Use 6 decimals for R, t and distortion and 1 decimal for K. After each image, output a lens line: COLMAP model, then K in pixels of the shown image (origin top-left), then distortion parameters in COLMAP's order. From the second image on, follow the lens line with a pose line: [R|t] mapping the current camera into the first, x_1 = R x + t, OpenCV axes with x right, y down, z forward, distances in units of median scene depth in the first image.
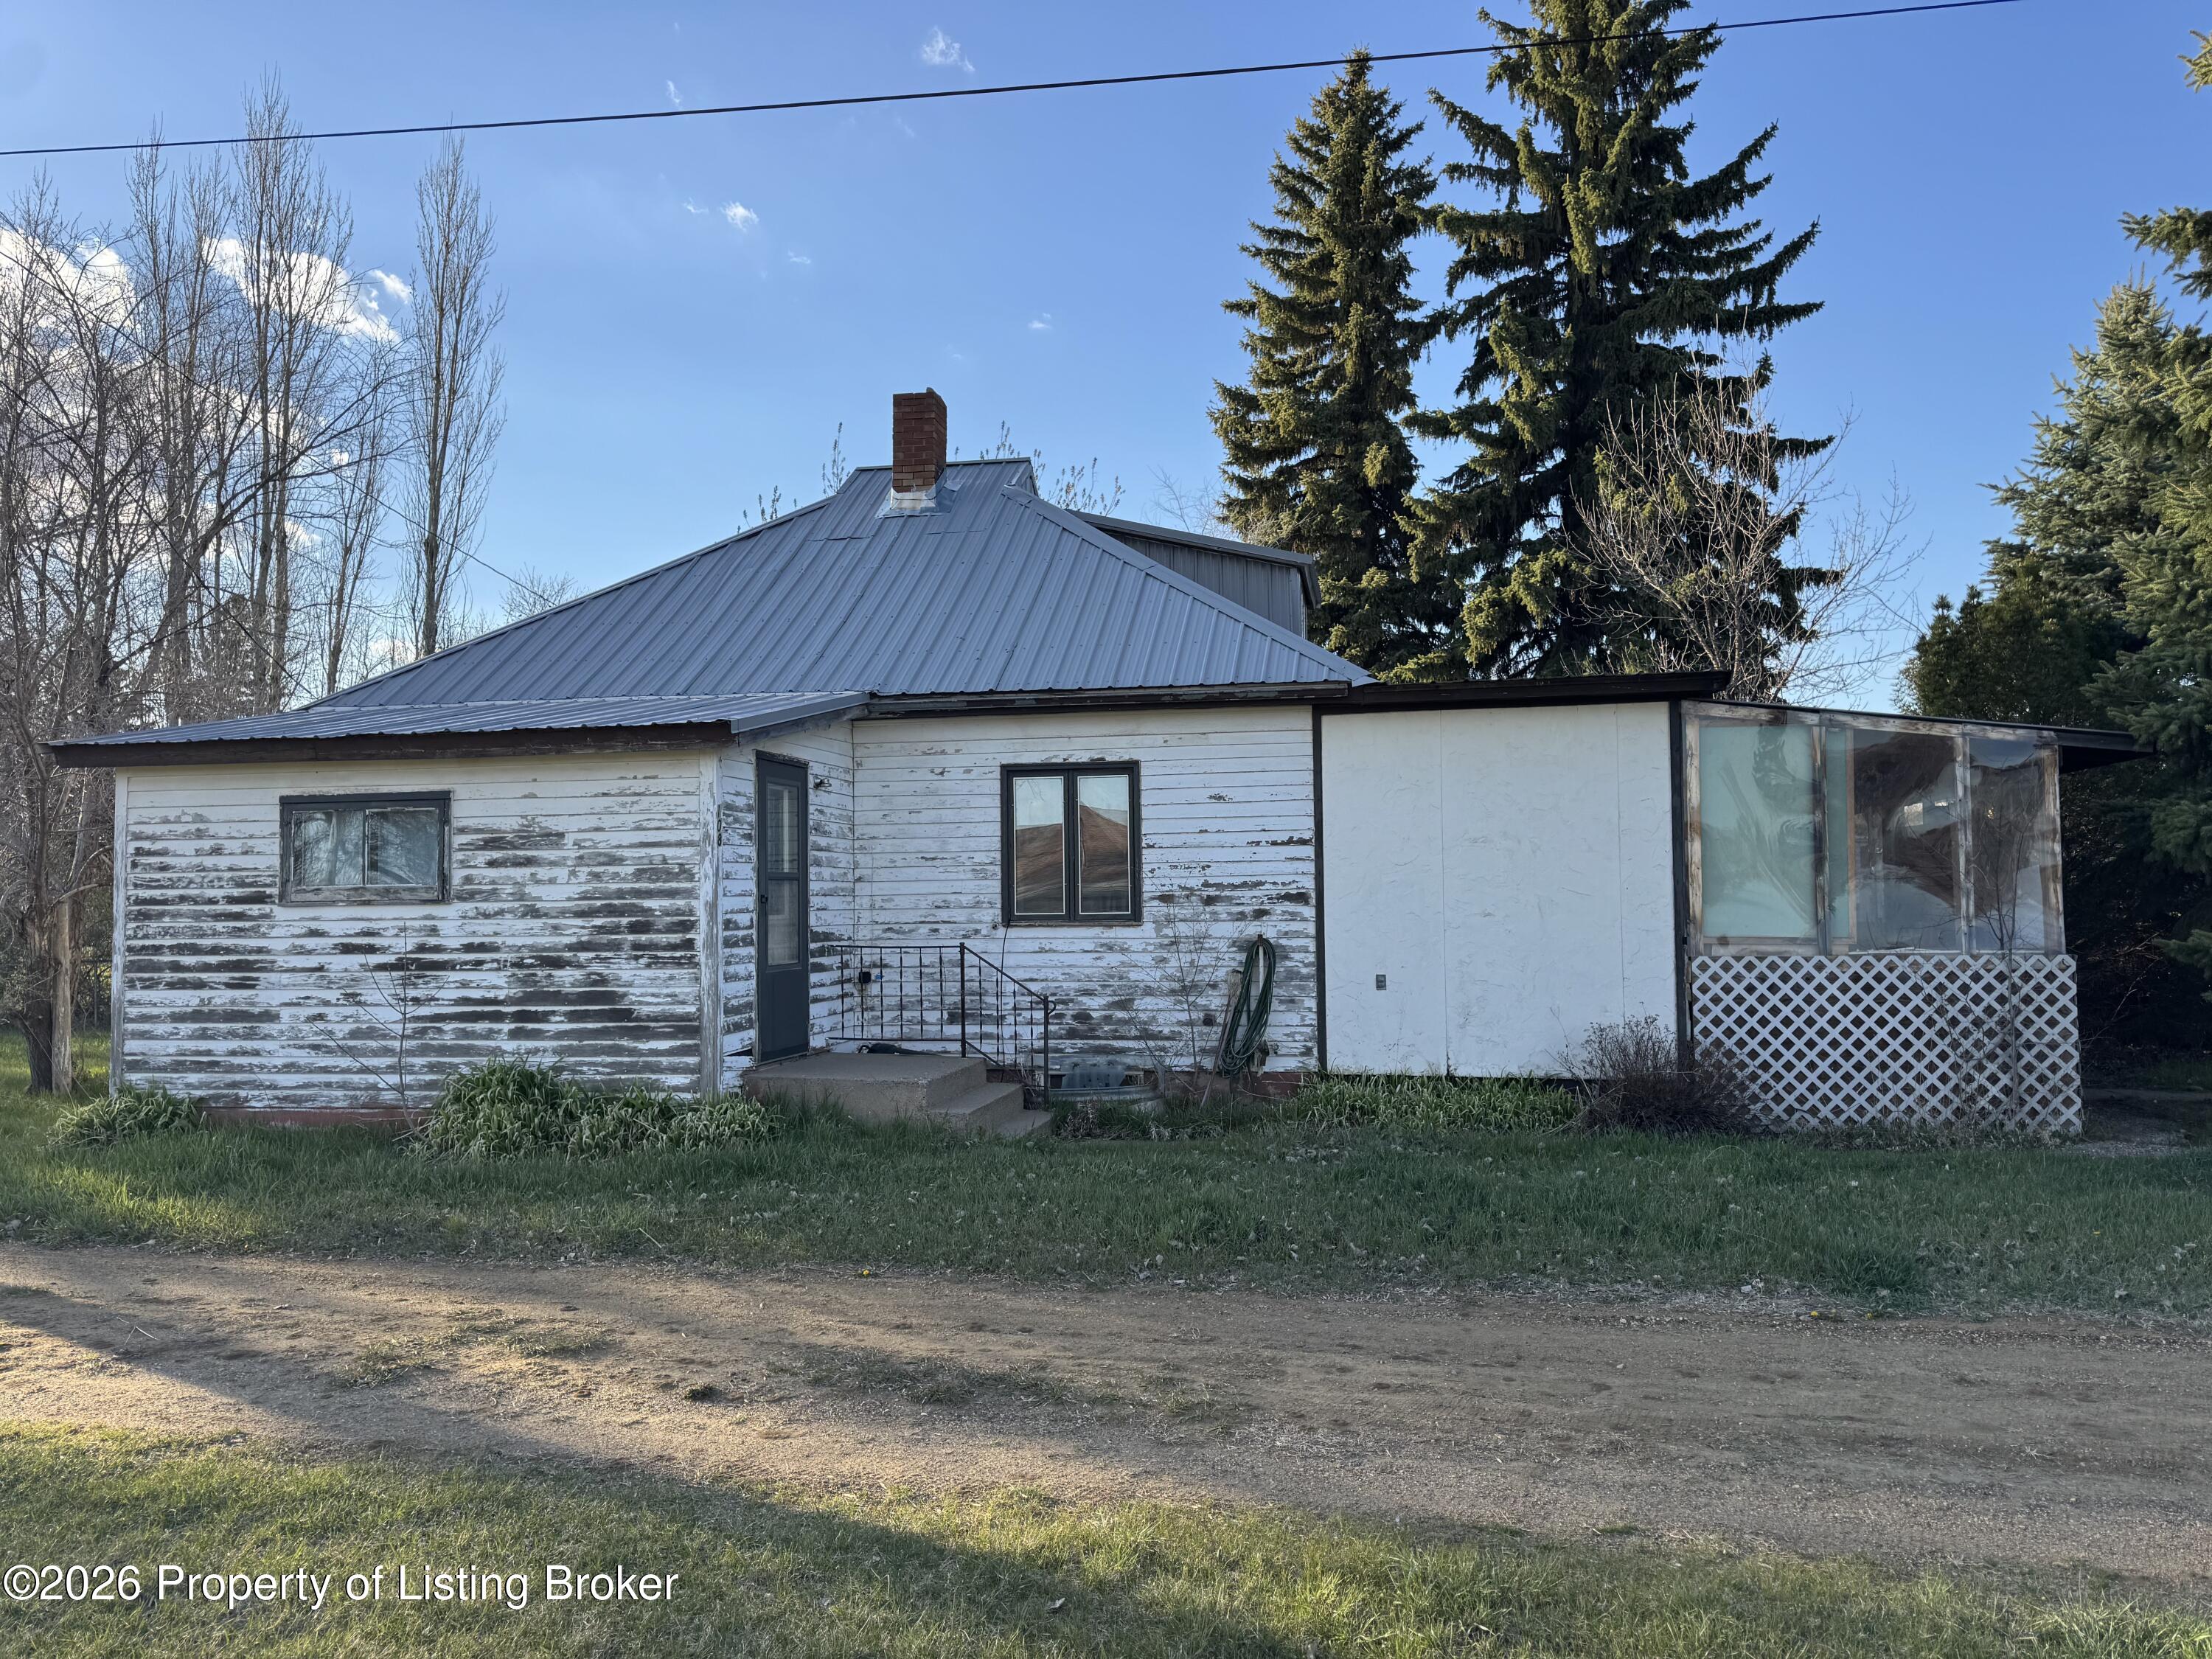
lens RADIAL K [[1596.3, 0, 1114.8], [0, 1596.3, 836.9], [0, 0, 1]] dist [0.167363, -0.344108]
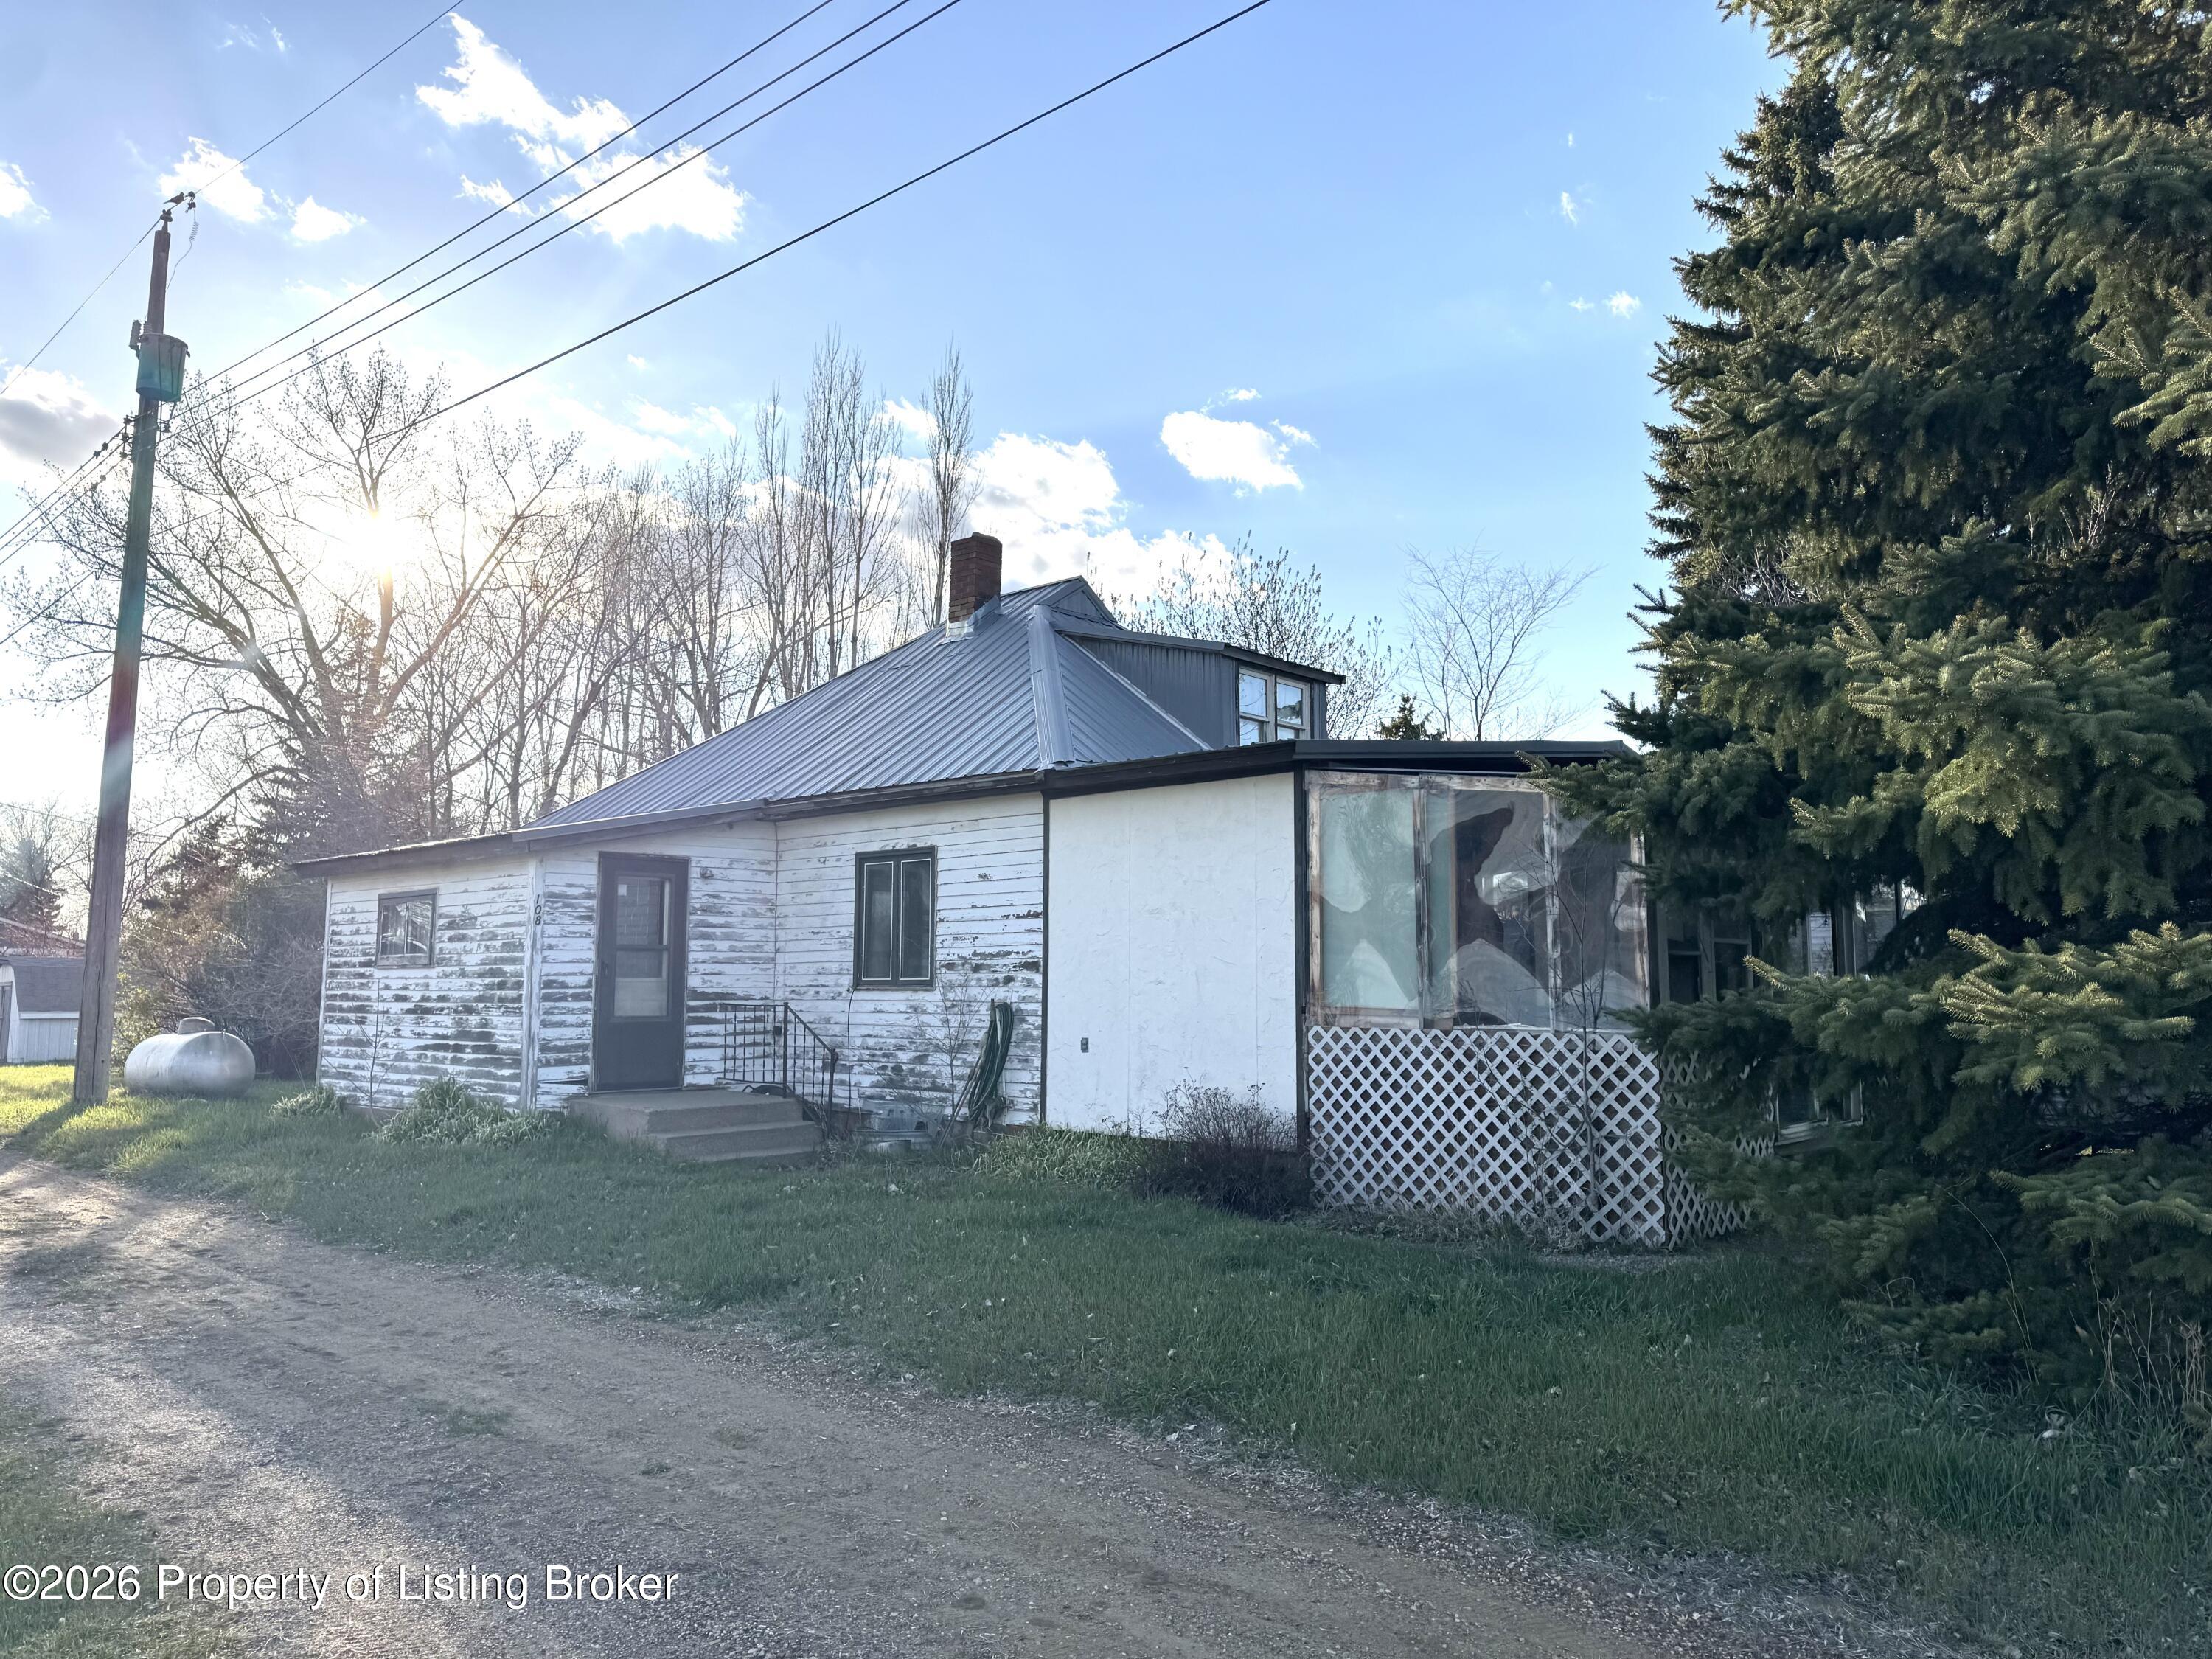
lens RADIAL K [[1562.0, 0, 1113.4], [0, 1562.0, 823.8], [0, 0, 1]] dist [0.095423, -0.122463]
pose [[0.847955, -0.043116, -0.528312, 0.749819], [0.012940, 0.998073, -0.060684, 0.006487], [0.529911, 0.044621, 0.846879, 0.117849]]
